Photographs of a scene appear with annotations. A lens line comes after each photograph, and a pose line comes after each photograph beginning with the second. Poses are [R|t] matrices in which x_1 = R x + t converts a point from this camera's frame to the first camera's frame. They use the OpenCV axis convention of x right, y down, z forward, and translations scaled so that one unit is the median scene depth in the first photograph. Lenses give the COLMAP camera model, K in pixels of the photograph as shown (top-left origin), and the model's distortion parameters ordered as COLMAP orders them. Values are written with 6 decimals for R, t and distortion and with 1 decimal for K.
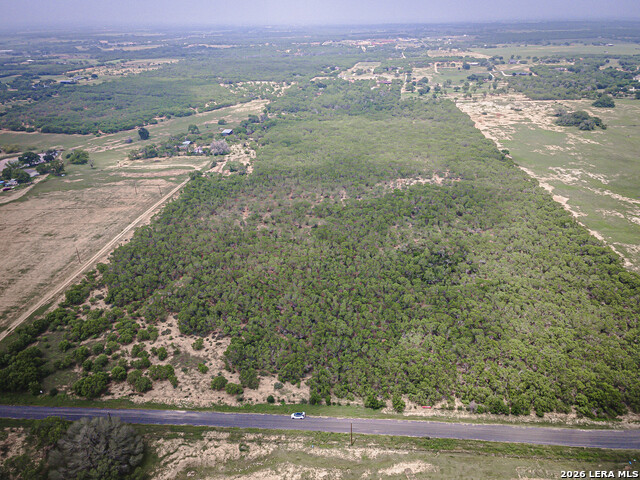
lens RADIAL K [[468.2, 0, 318.4], [0, 468.2, 239.5], [0, 0, 1]] dist [0.025028, 0.032065]
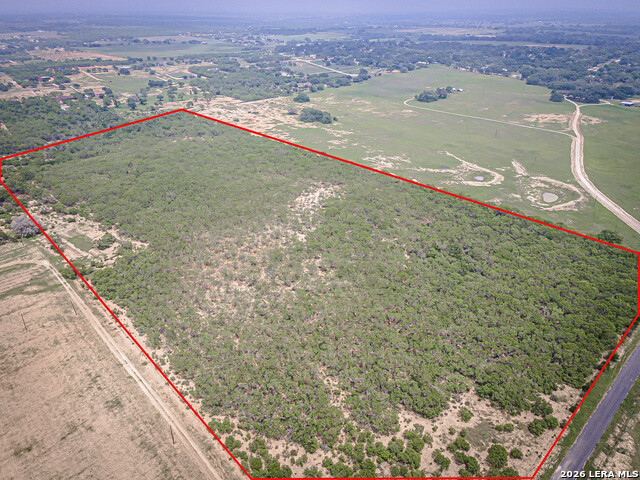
lens RADIAL K [[468.2, 0, 319.5], [0, 468.2, 241.6], [0, 0, 1]] dist [0.025028, 0.032065]
pose [[0.656841, -0.323006, 0.681342, -0.406983], [0.310268, 0.939339, 0.146205, -0.138973], [-0.687236, 0.115365, 0.717215, 0.197209]]
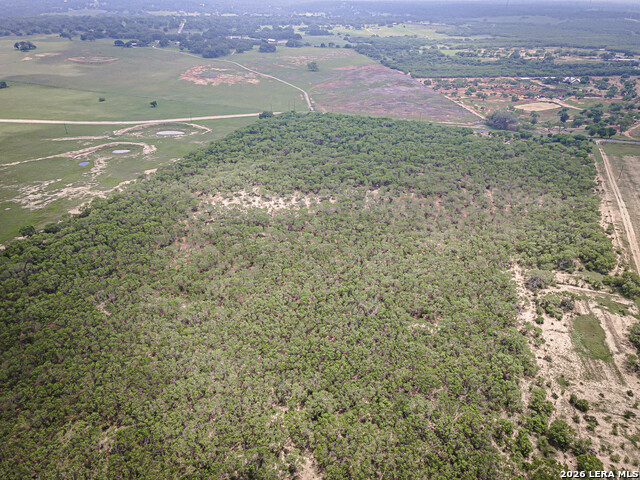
lens RADIAL K [[468.2, 0, 318.6], [0, 468.2, 240.8], [0, 0, 1]] dist [0.025028, 0.032065]
pose [[-0.959645, -0.119807, 0.254418, -0.054536], [0.132840, 0.604277, 0.785623, -0.505494], [-0.247862, 0.787715, -0.563976, 1.113907]]
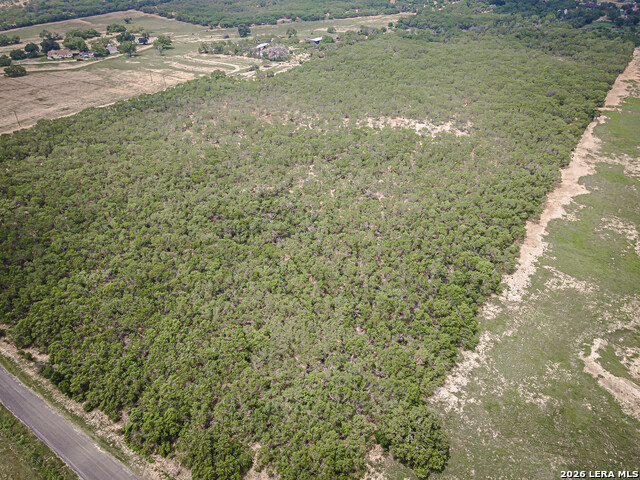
lens RADIAL K [[468.2, 0, 319.4], [0, 468.2, 239.5], [0, 0, 1]] dist [0.025028, 0.032065]
pose [[0.863400, 0.299452, -0.406041, 0.349260], [-0.236687, 0.951159, 0.198183, -0.046816], [0.445556, -0.075007, 0.892107, 0.168528]]
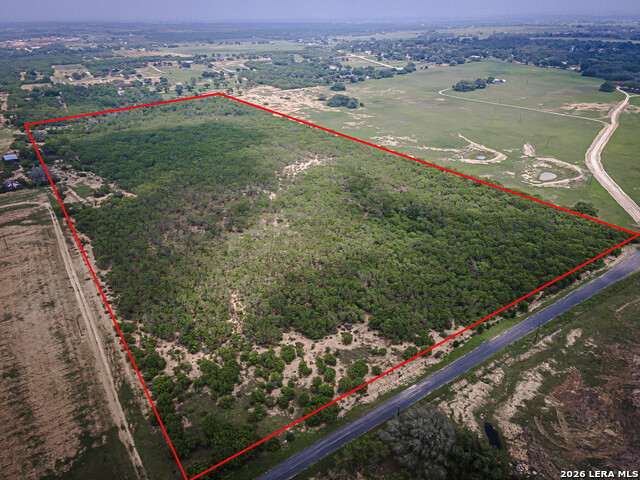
lens RADIAL K [[468.2, 0, 319.2], [0, 468.2, 240.4], [0, 0, 1]] dist [0.025028, 0.032065]
pose [[0.770912, -0.270969, 0.576429, -0.338156], [0.270633, 0.958590, 0.088673, -0.033795], [-0.576587, 0.087642, 0.812322, 0.084433]]
